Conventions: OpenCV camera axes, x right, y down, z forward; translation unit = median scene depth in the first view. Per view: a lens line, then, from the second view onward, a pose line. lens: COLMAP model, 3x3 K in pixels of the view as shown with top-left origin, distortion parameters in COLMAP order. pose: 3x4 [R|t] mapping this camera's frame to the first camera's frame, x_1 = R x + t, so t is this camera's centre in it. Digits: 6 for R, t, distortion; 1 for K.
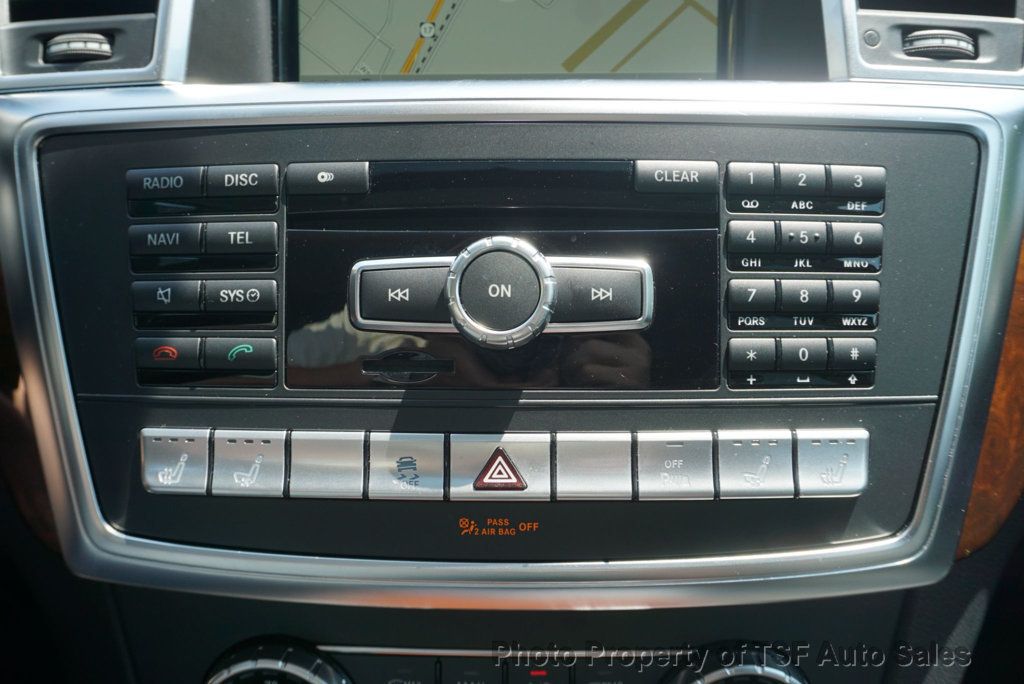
lens RADIAL K [[950.8, 0, 506.3], [0, 950.8, 344.1], [0, 0, 1]] dist [-0.019515, 0.000000]
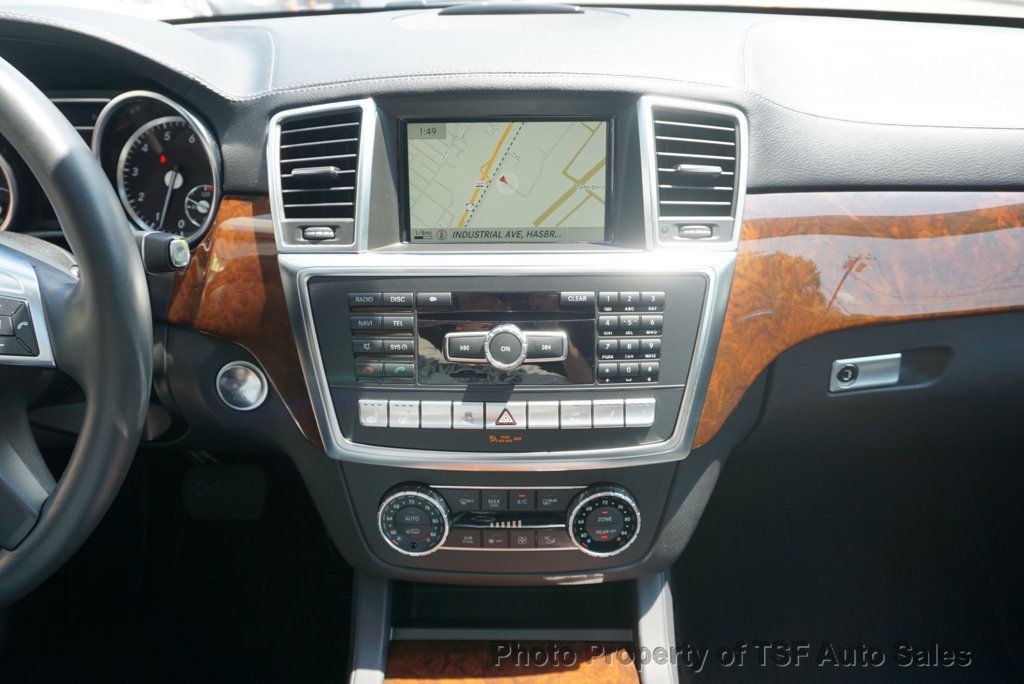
lens RADIAL K [[807.3, 0, 511.3], [0, 807.3, 344.8], [0, 0, 1]] dist [-0.019557, 0.008724]
pose [[0.999949, -0.007352, 0.006984, -0.005921], [0.006306, 0.990210, 0.139443, -0.343863], [-0.007941, -0.139392, 0.990205, -1.052298]]
